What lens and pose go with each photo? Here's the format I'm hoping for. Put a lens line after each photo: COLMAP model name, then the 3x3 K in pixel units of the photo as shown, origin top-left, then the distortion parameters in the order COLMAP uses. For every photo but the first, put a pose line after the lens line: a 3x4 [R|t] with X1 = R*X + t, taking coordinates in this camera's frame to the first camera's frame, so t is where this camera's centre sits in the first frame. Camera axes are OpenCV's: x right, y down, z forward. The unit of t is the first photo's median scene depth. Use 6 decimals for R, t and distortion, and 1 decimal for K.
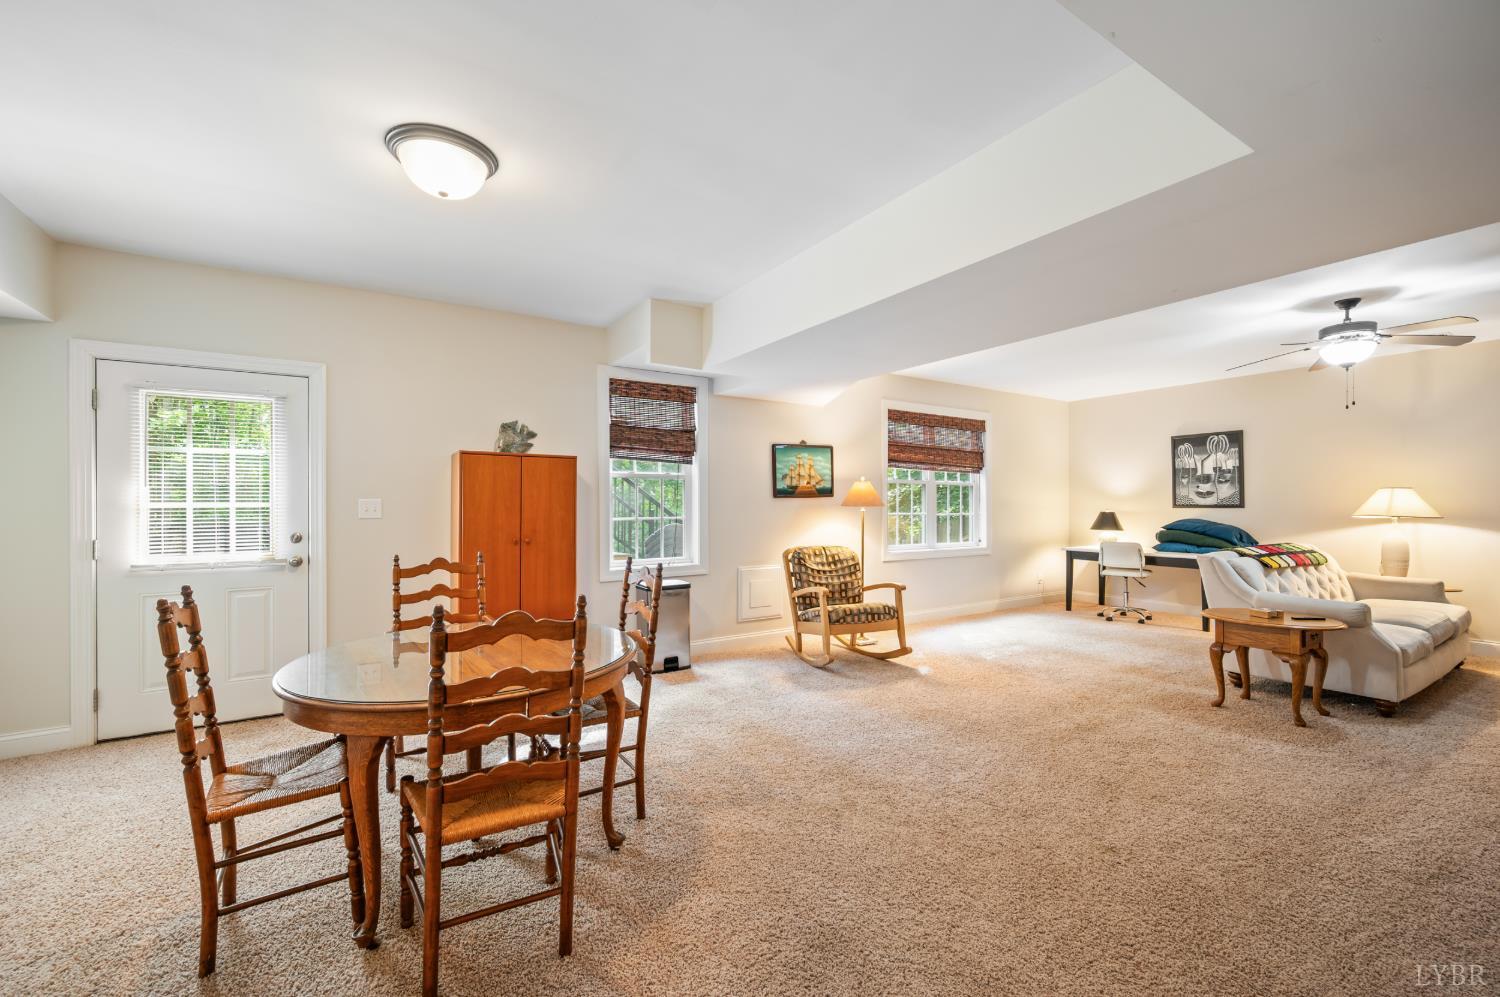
lens RADIAL K [[602.8, 0, 749.8], [0, 602.8, 500.7], [0, 0, 1]] dist [-0.003500, 0.000425]
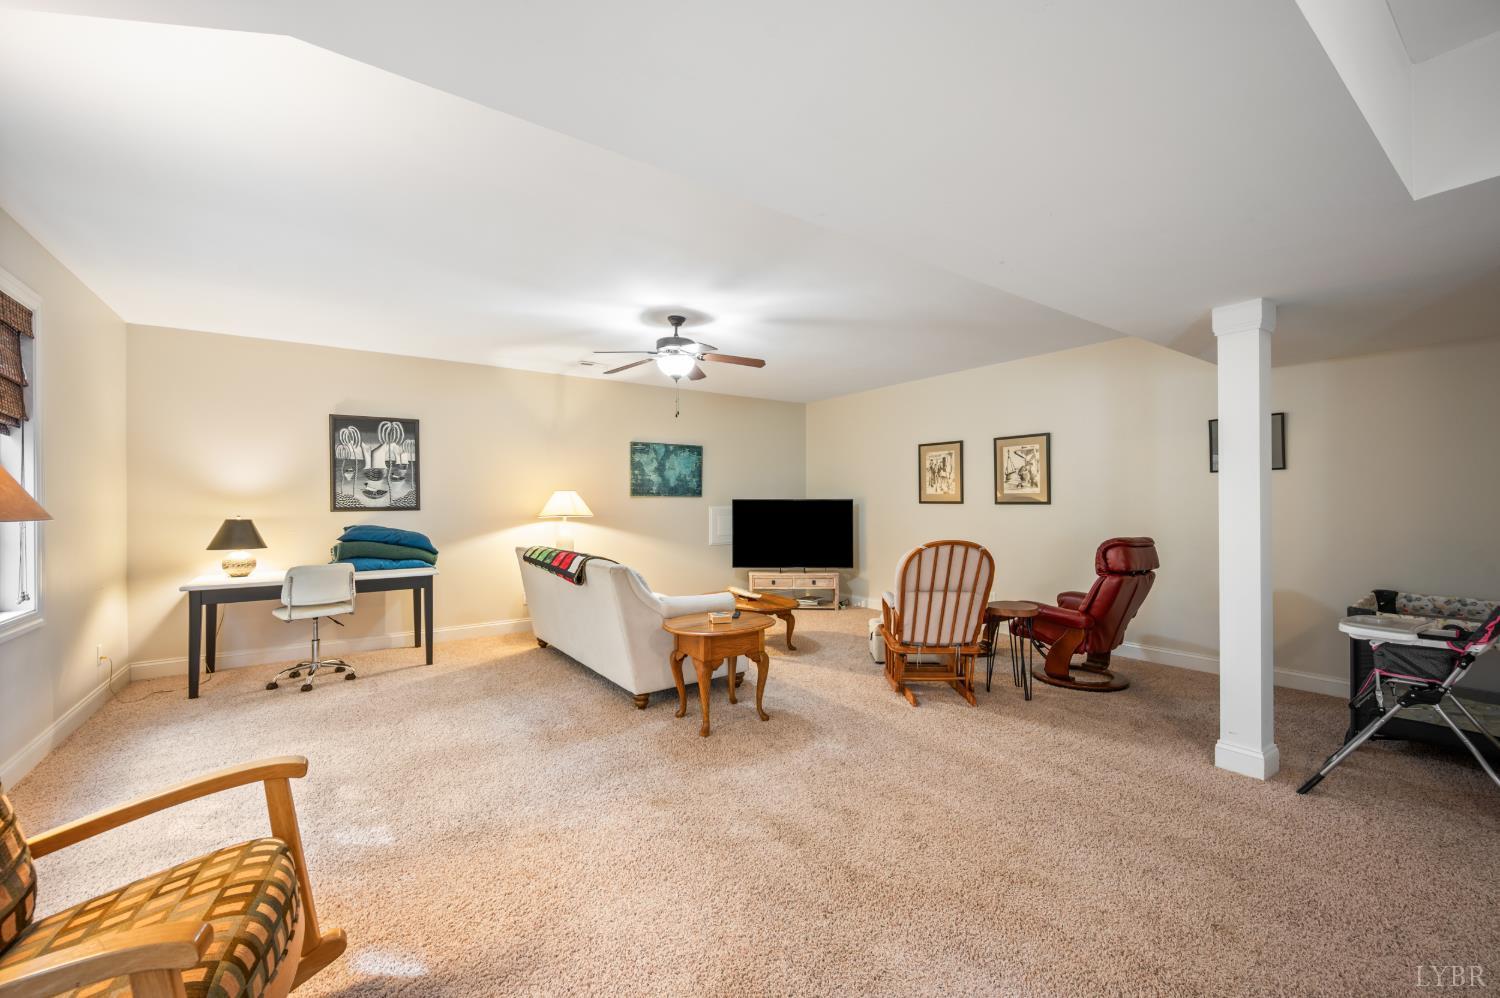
lens RADIAL K [[602.8, 0, 749.3], [0, 602.8, 503.1], [0, 0, 1]] dist [-0.003500, 0.000425]
pose [[-0.052706, -0.002367, 0.998607, -0.061574], [0.000545, 0.999997, 0.002399, -0.000091], [-0.998610, 0.000670, -0.052704, 0.559430]]
